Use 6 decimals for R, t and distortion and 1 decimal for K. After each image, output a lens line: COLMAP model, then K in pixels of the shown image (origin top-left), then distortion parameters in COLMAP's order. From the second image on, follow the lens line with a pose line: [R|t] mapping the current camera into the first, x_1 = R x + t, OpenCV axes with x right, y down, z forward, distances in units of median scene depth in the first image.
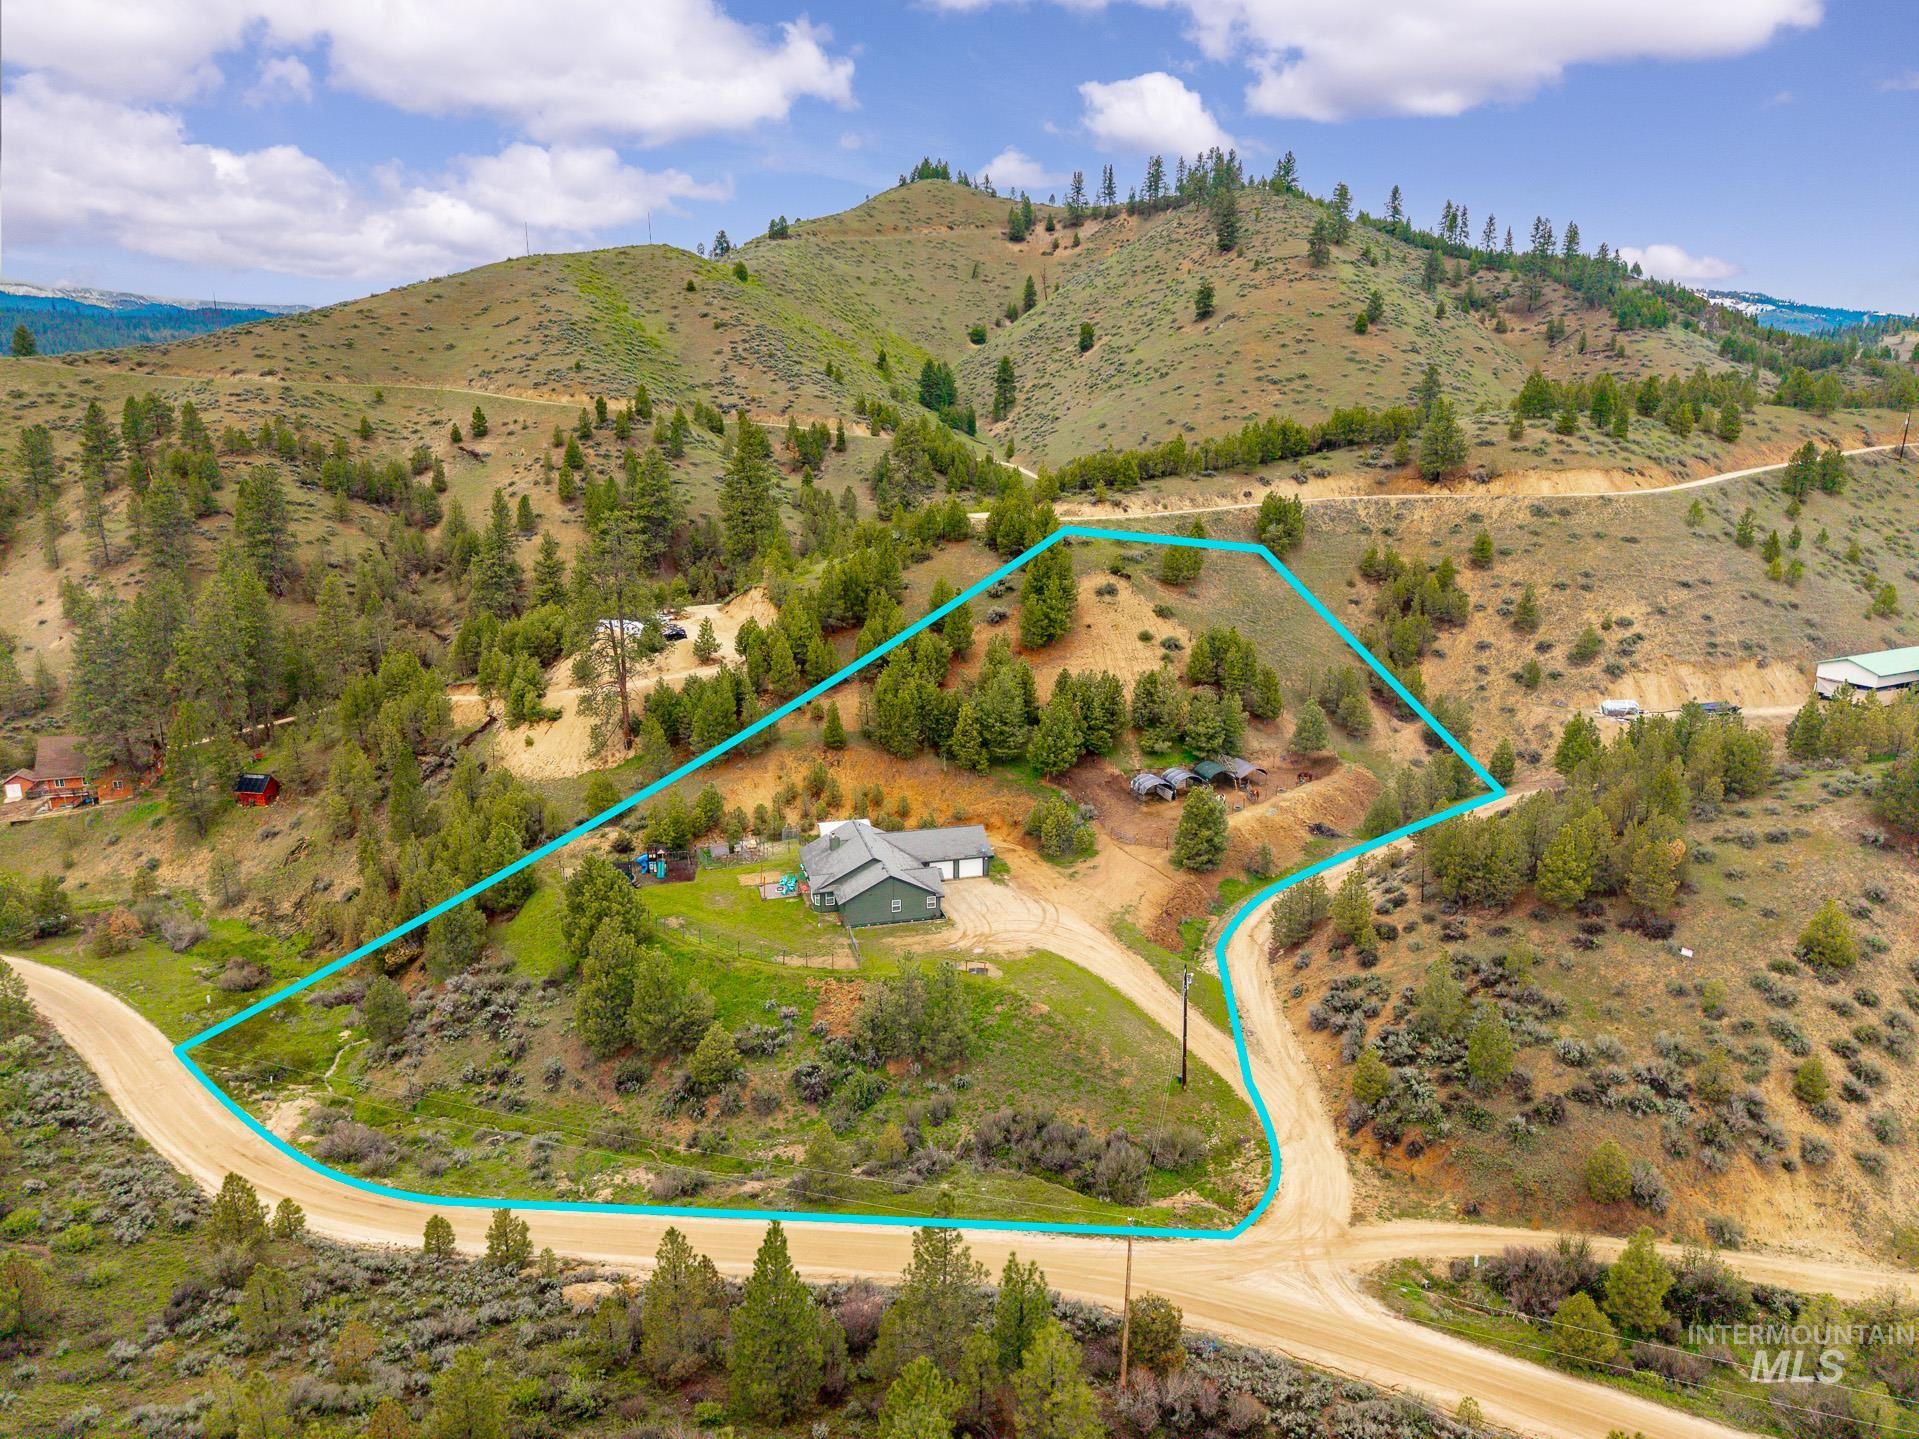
lens RADIAL K [[1295.5, 0, 956.8], [0, 1295.5, 720.8], [0, 0, 1]] dist [0.017684, -0.022861]
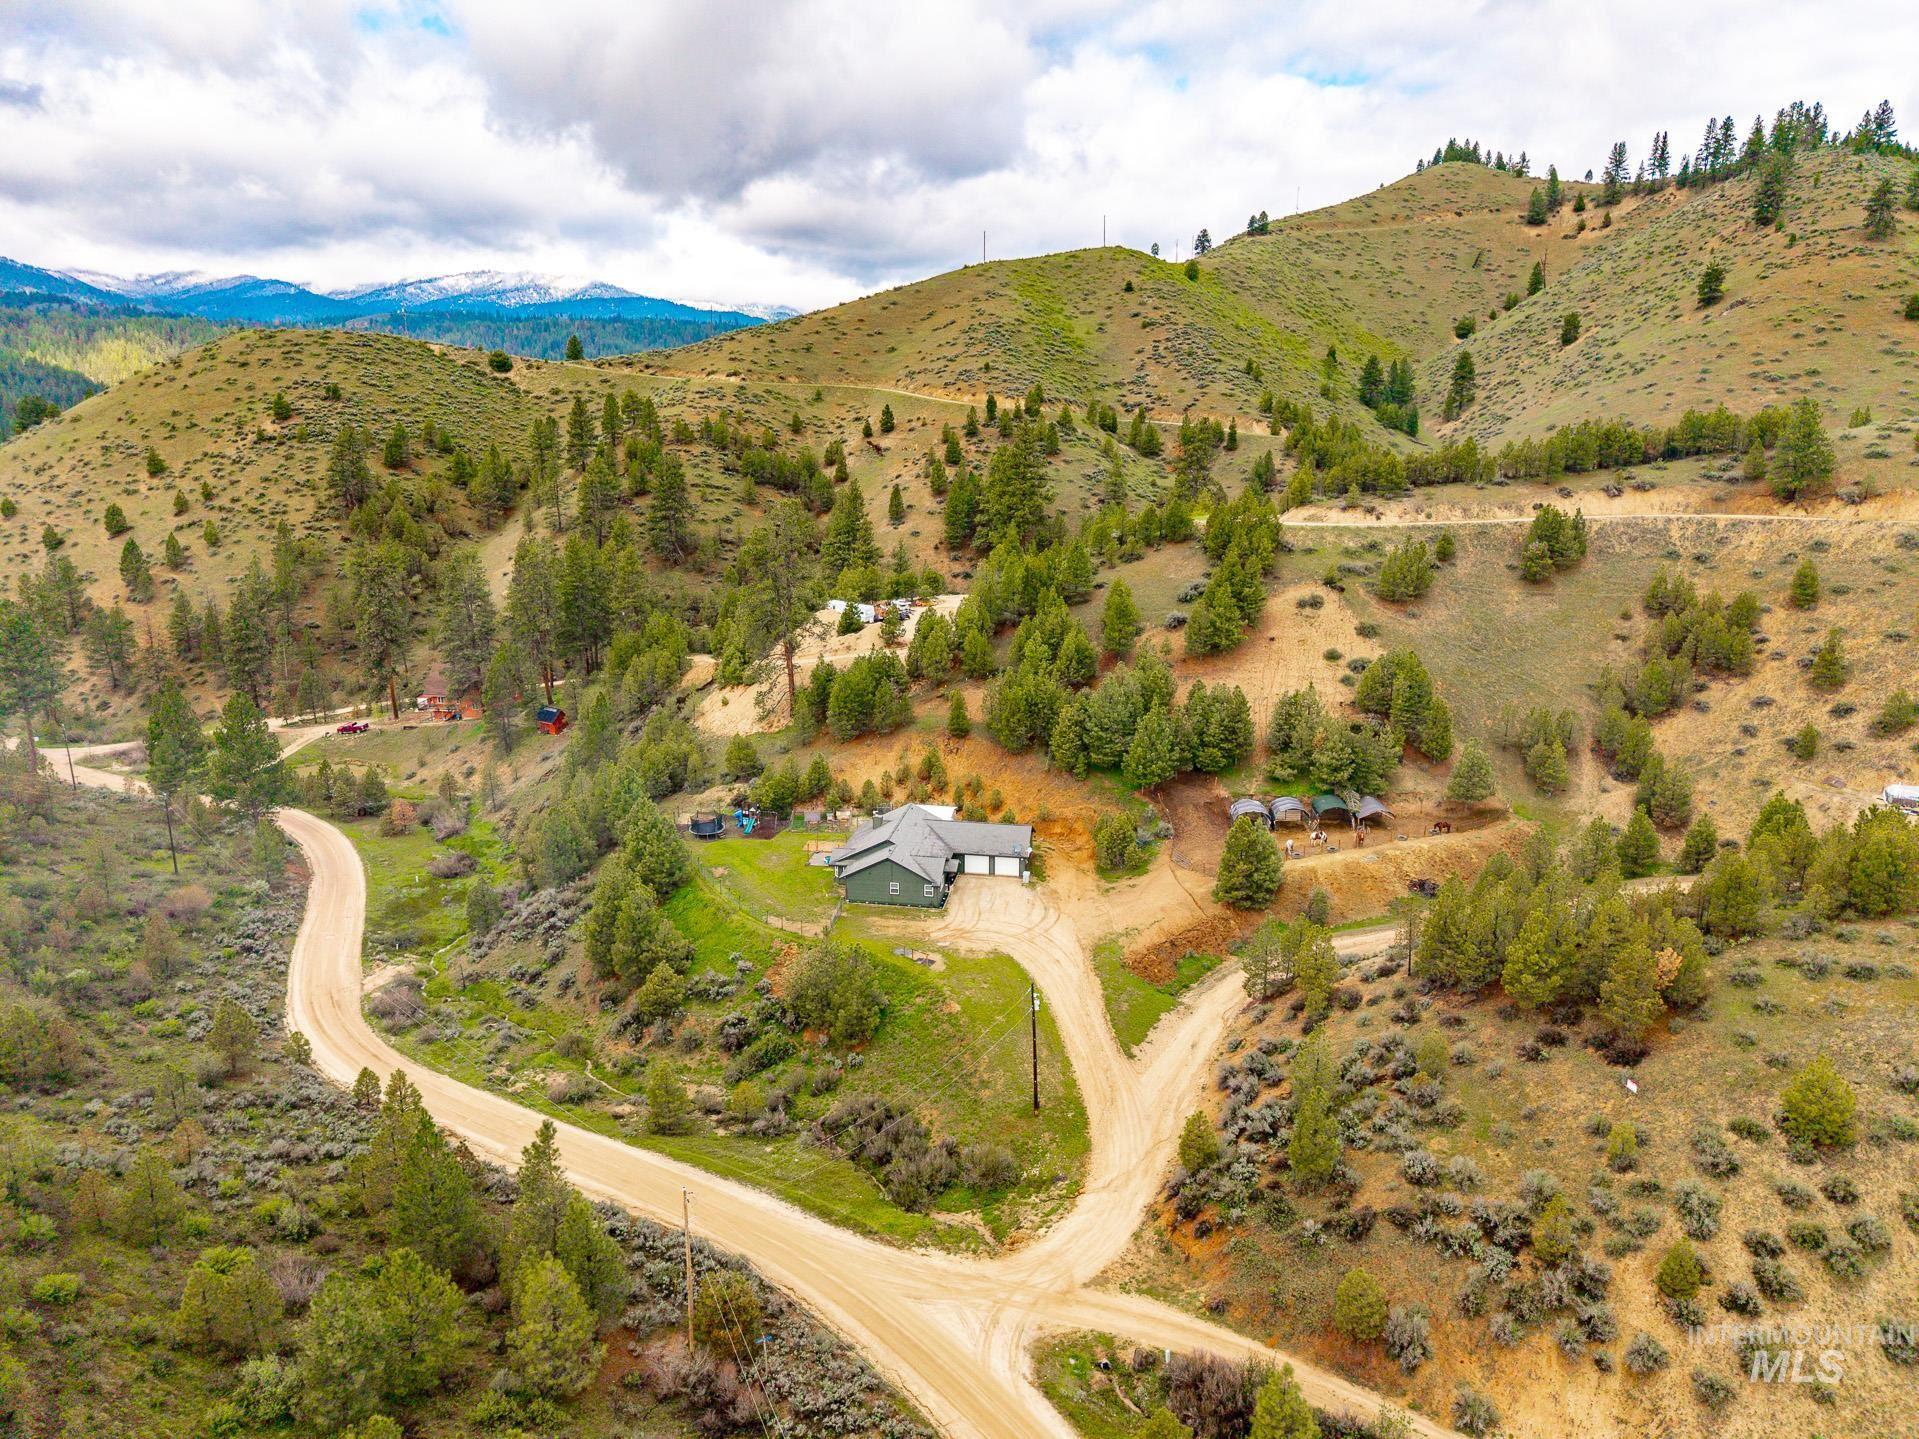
lens RADIAL K [[1295.5, 0, 955.9], [0, 1295.5, 723.7], [0, 0, 1]] dist [0.017684, -0.022861]
pose [[0.909462, 0.104553, -0.402426, 0.272303], [-0.103759, 0.994317, 0.023841, -0.011256], [0.402632, 0.020073, 0.915142, 0.053485]]
